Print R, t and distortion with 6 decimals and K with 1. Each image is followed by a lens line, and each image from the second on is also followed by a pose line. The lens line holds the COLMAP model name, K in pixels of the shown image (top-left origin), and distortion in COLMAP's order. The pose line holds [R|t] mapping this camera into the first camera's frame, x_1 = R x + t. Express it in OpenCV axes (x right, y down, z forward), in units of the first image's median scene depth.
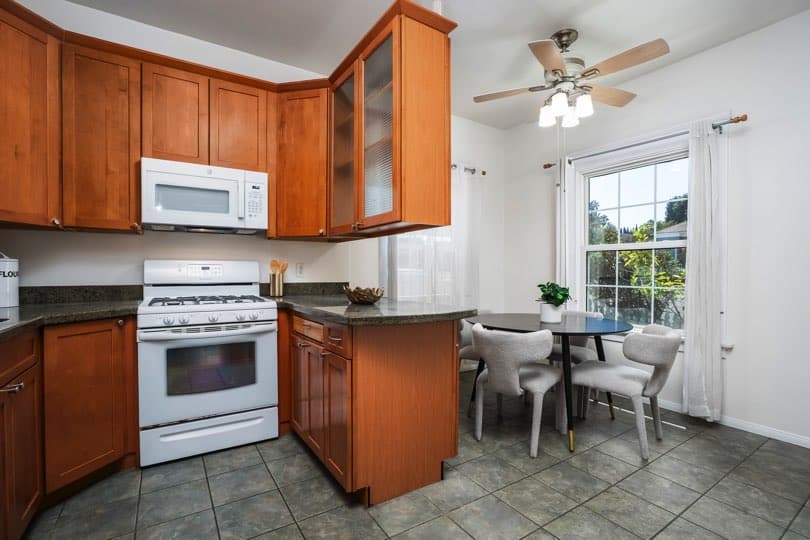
lens RADIAL K [[389.6, 0, 407.9], [0, 389.6, 278.0], [0, 0, 1]] dist [-0.002758, 0.000027]
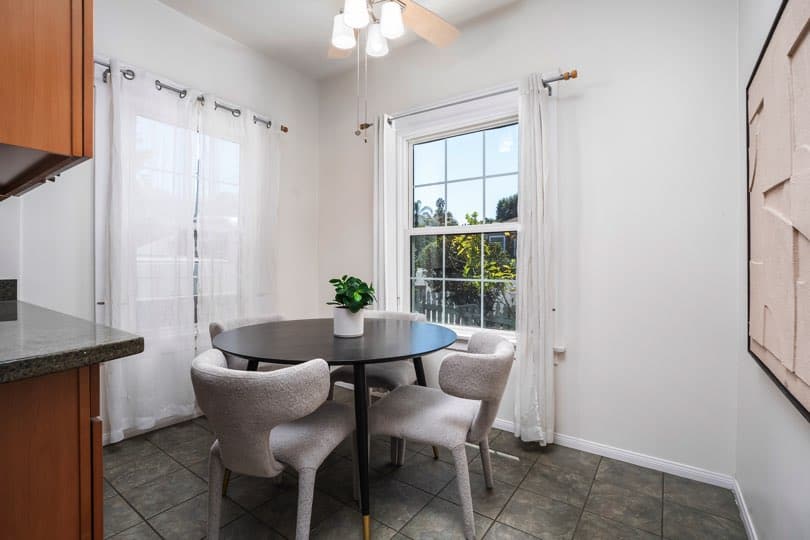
lens RADIAL K [[400.4, 0, 402.2], [0, 400.4, 267.8], [0, 0, 1]] dist [-0.032470, 0.000705]
pose [[0.938478, -0.006442, 0.345279, 0.202554], [0.008081, 0.999962, -0.003310, -0.000386], [-0.345244, 0.005897, 0.938494, 0.300966]]
